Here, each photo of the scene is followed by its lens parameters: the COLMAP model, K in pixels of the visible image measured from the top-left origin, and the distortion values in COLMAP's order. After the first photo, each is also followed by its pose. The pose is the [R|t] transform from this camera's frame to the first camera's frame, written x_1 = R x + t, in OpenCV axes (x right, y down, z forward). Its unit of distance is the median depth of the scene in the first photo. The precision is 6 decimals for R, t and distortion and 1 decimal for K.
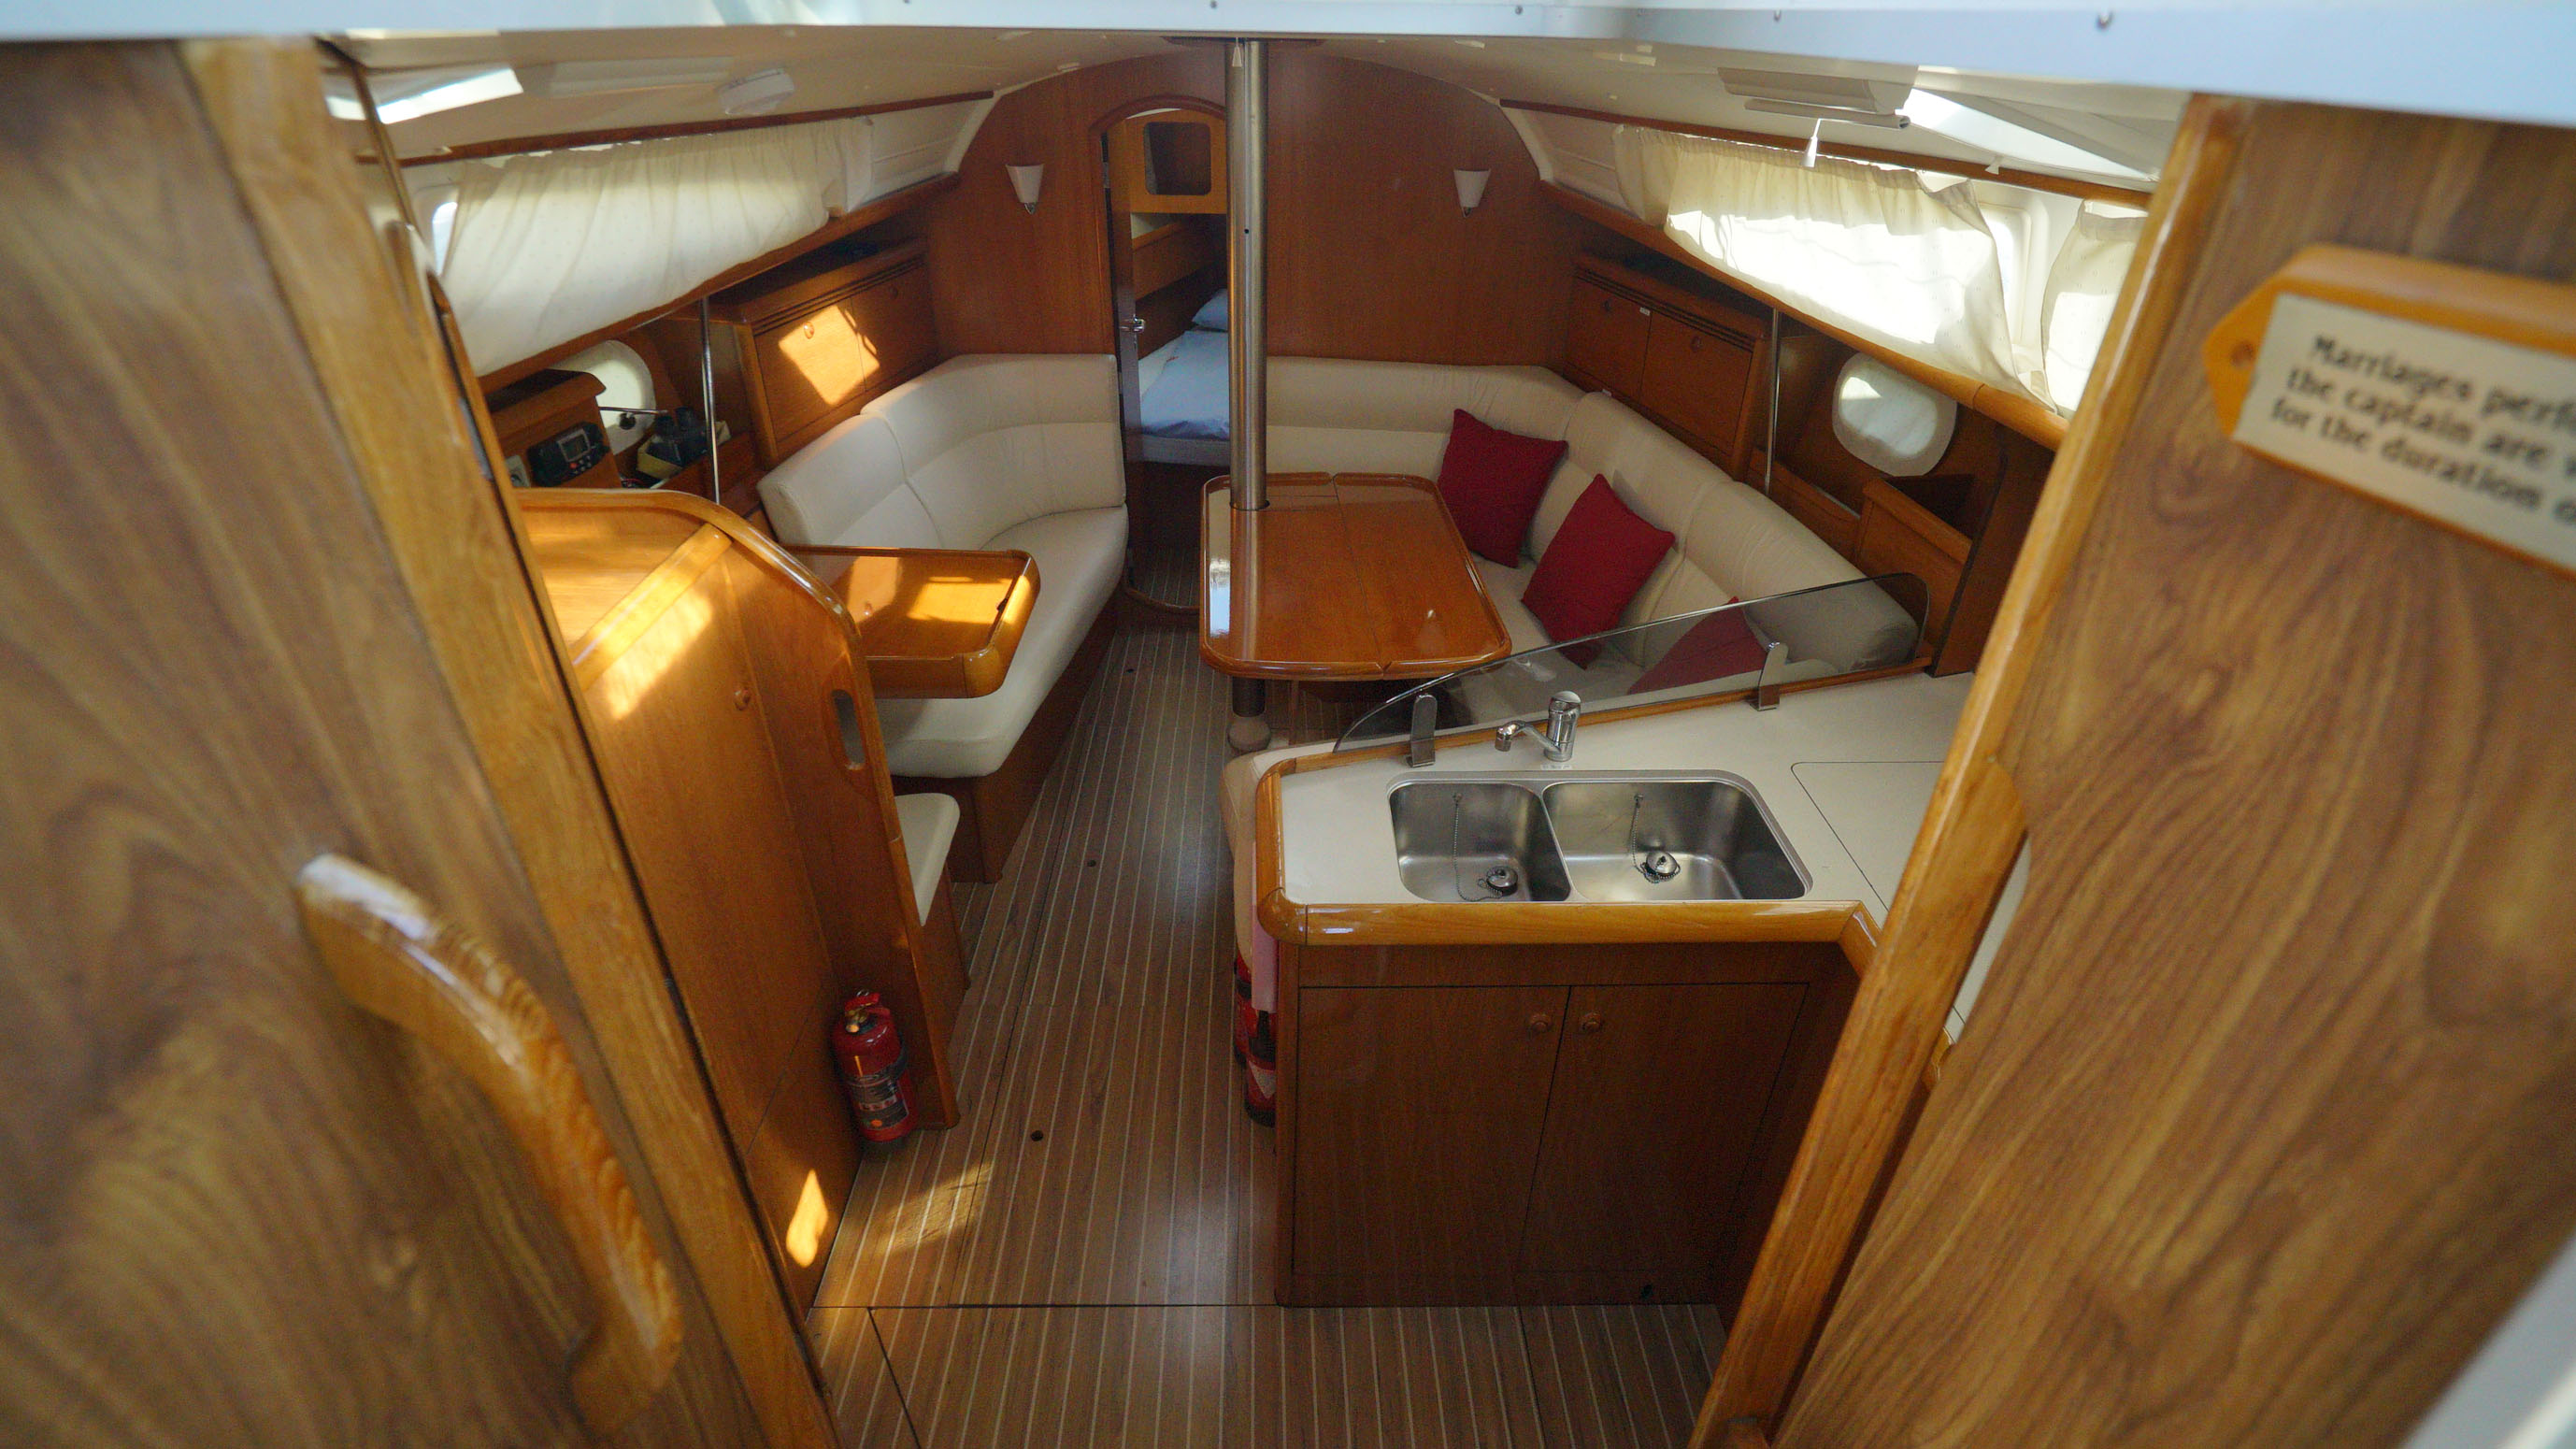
lens RADIAL K [[1162.2, 0, 1284.8], [0, 1162.2, 719.5], [0, 0, 1]] dist [-0.004353, 0.001336]
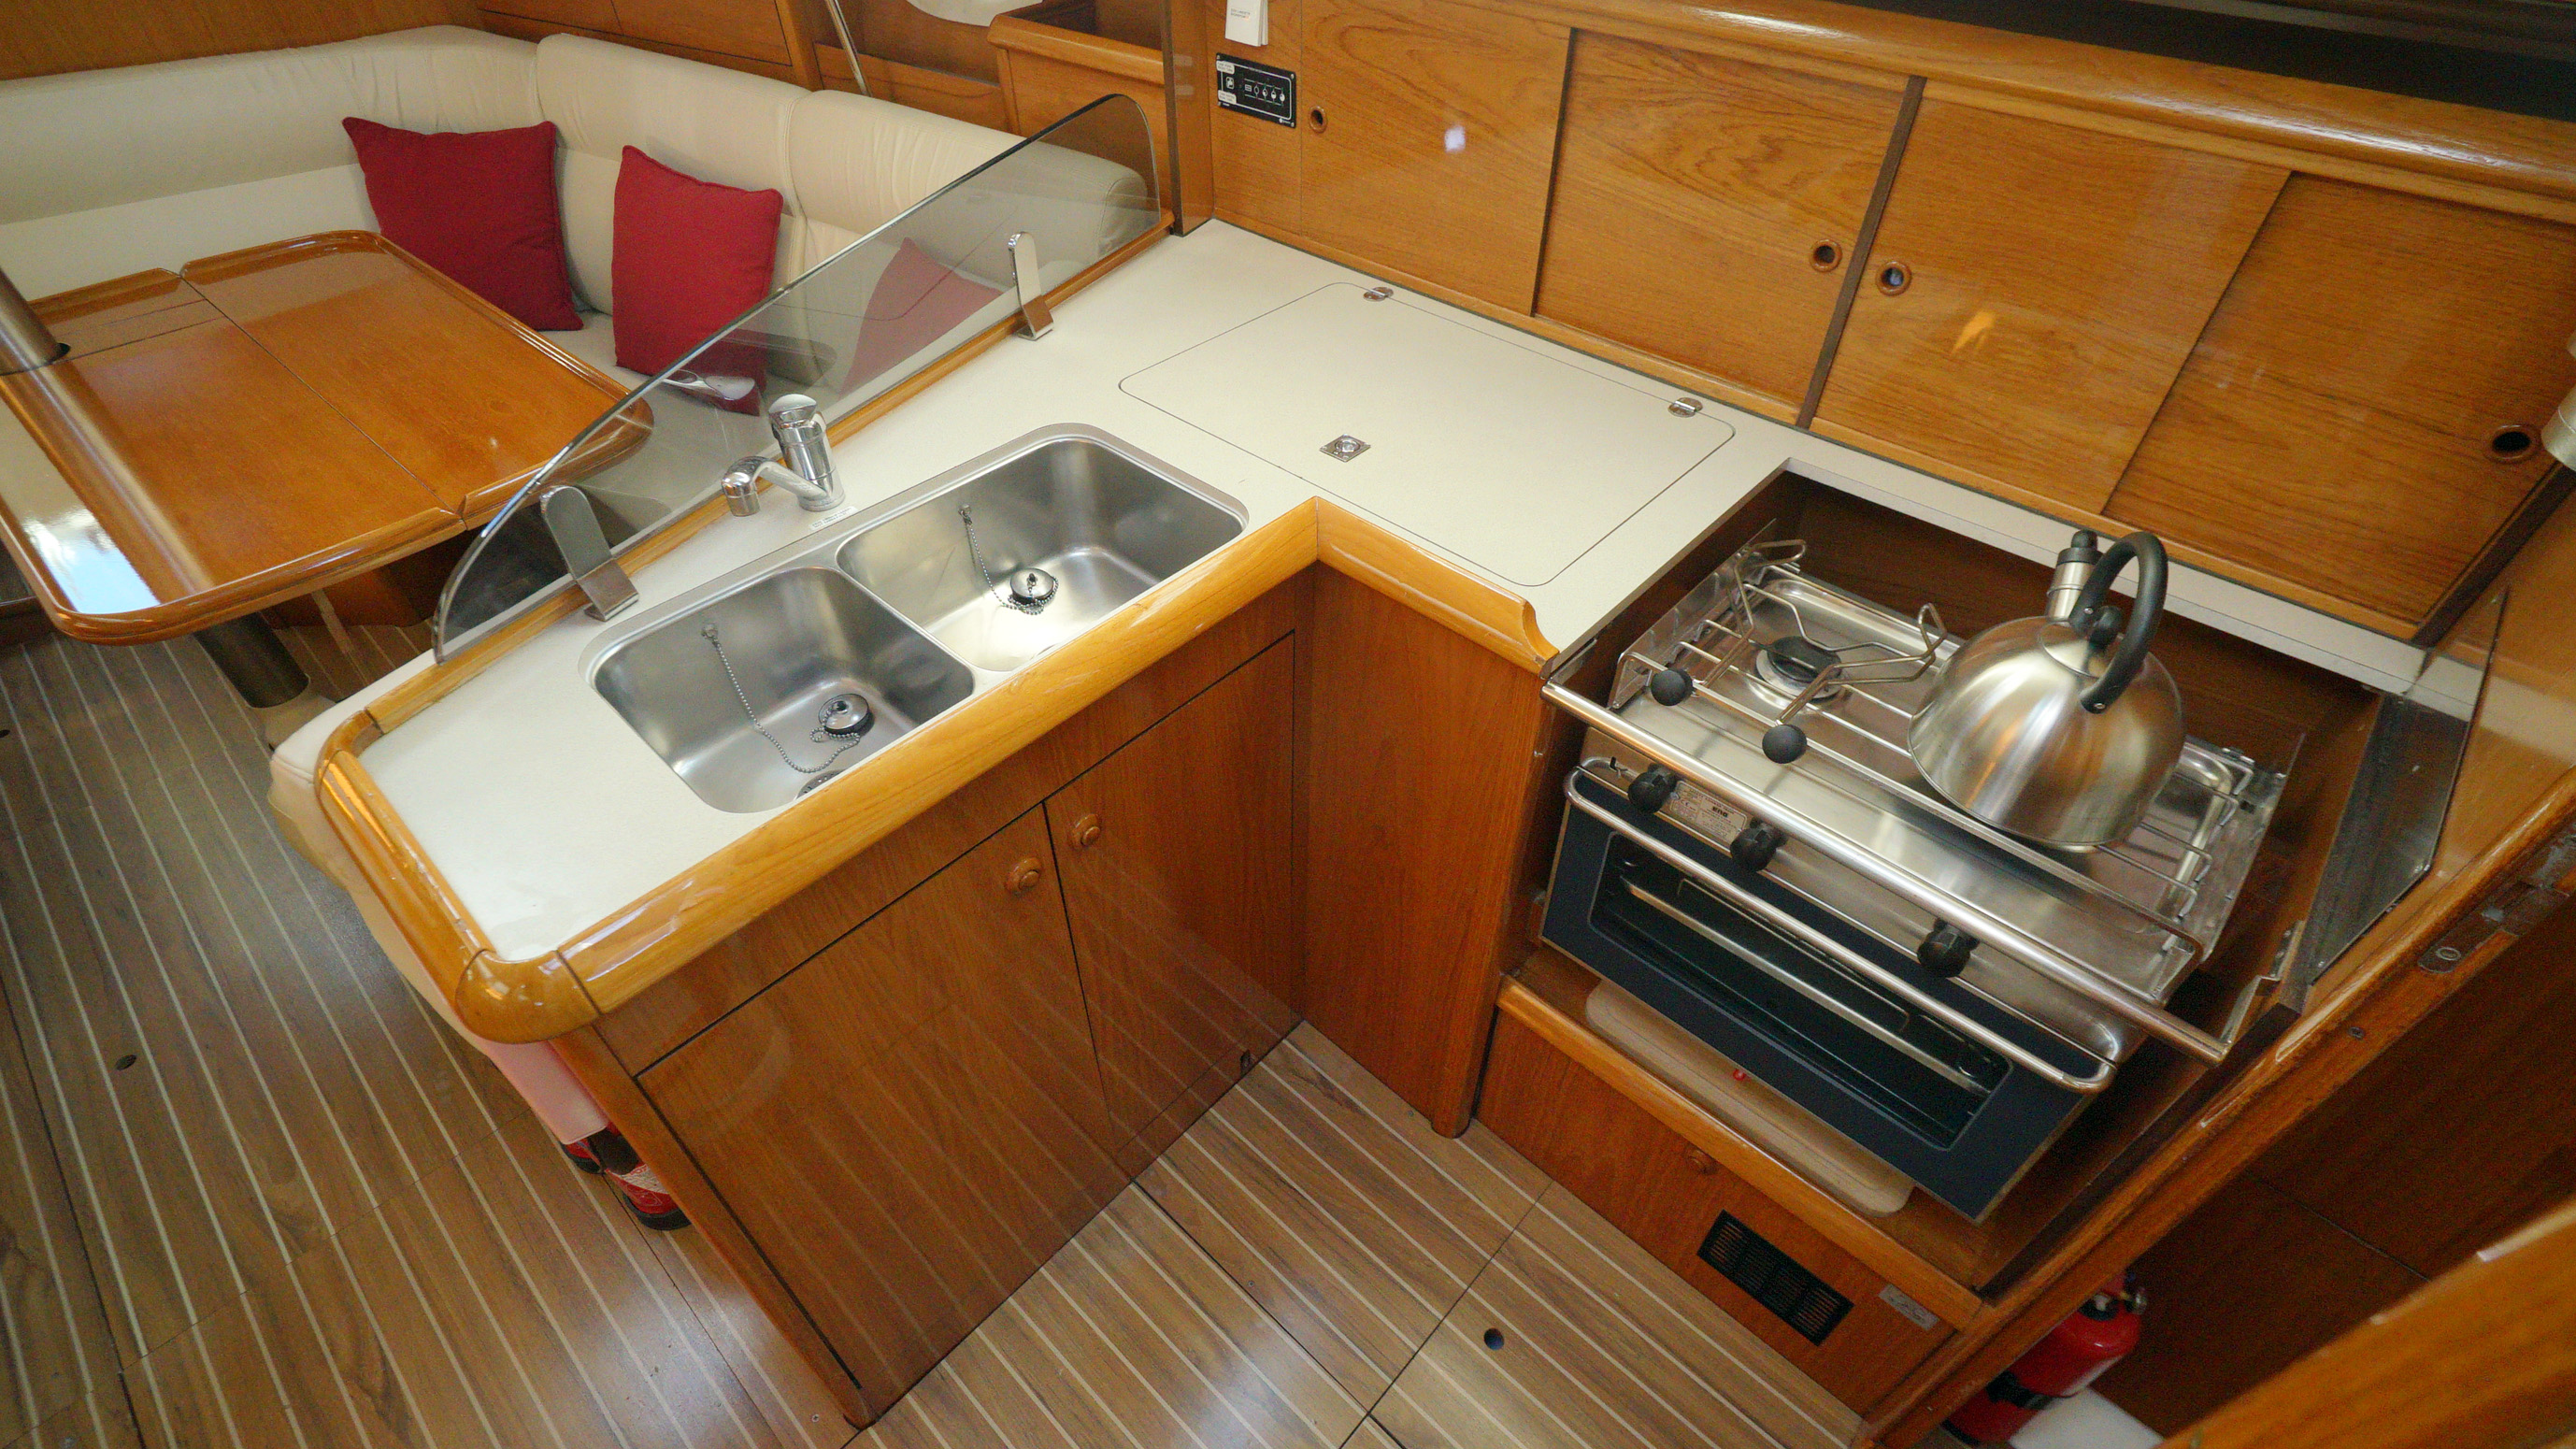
lens RADIAL K [[1162.2, 0, 1288.0], [0, 1162.2, 719.2], [0, 0, 1]] dist [-0.004353, 0.001336]
pose [[0.692217, -0.497543, 0.522769, 0.016882], [0.385457, 0.867281, 0.315033, 0.026171], [-0.610130, -0.016566, 0.792128, 0.278742]]
